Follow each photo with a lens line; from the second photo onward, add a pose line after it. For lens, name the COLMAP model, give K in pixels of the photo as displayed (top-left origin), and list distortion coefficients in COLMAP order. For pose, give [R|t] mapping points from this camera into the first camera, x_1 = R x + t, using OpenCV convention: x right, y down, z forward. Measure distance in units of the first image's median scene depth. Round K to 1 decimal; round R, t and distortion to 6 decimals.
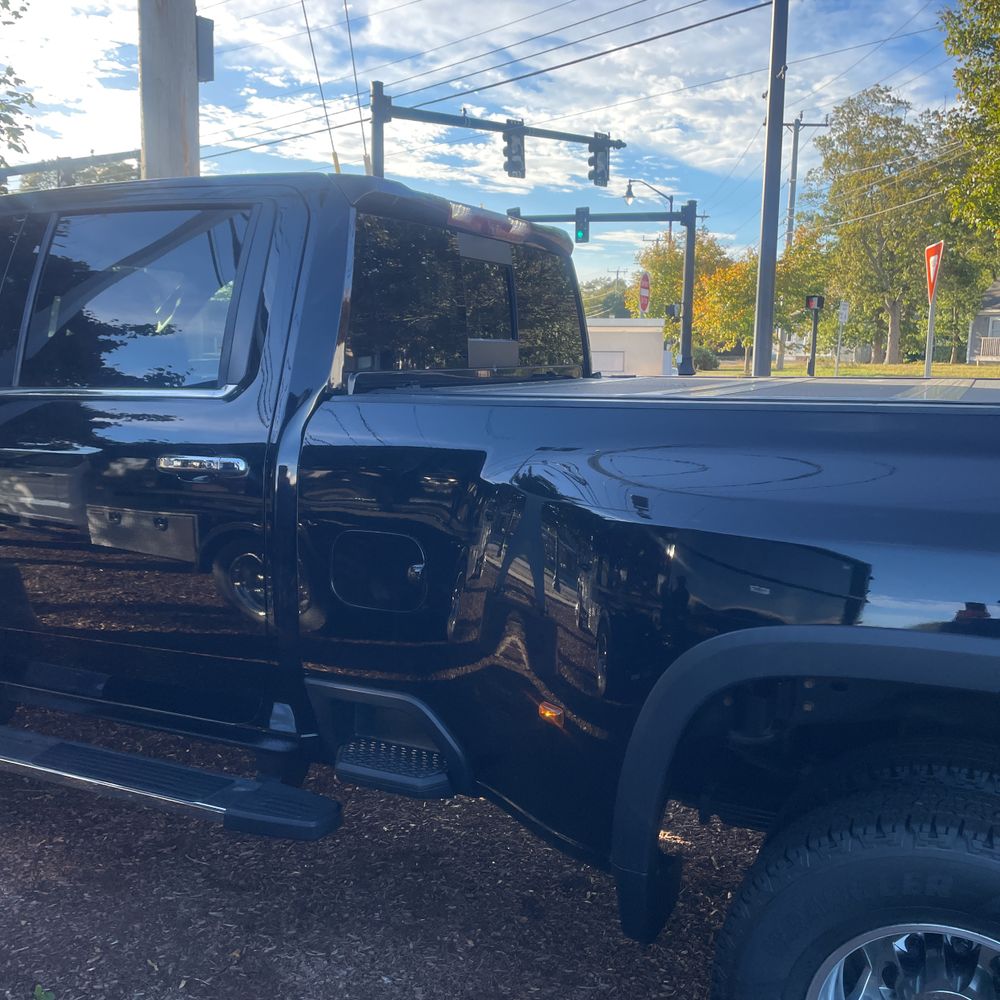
lens RADIAL K [[997.3, 0, 500.0], [0, 997.3, 500.0], [0, 0, 1]] dist [0.079355, -0.094204]
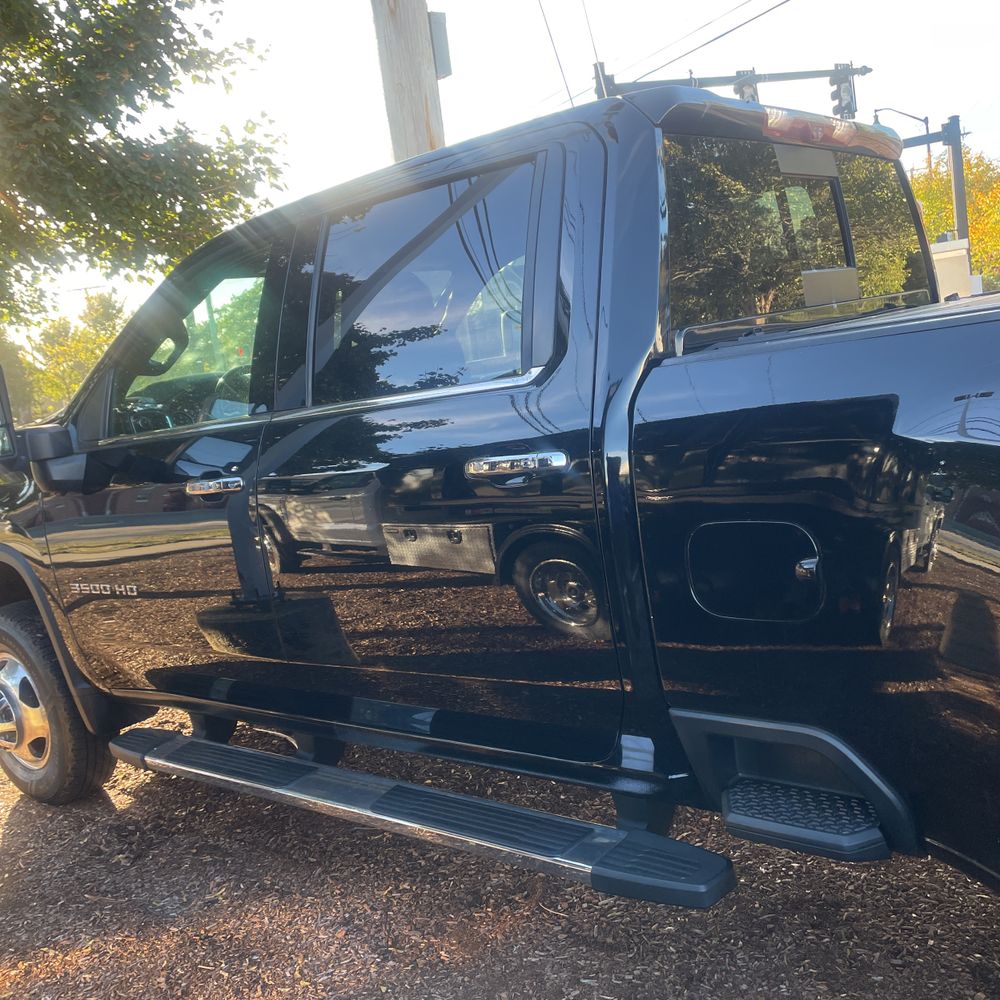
lens RADIAL K [[997.3, 0, 500.0], [0, 997.3, 500.0], [0, 0, 1]] dist [0.079355, -0.094204]
pose [[0.960004, -0.112618, -0.256337, -0.080716], [0.115588, 0.993291, -0.003501, -0.003314], [0.255012, -0.026268, 0.966581, 0.148498]]
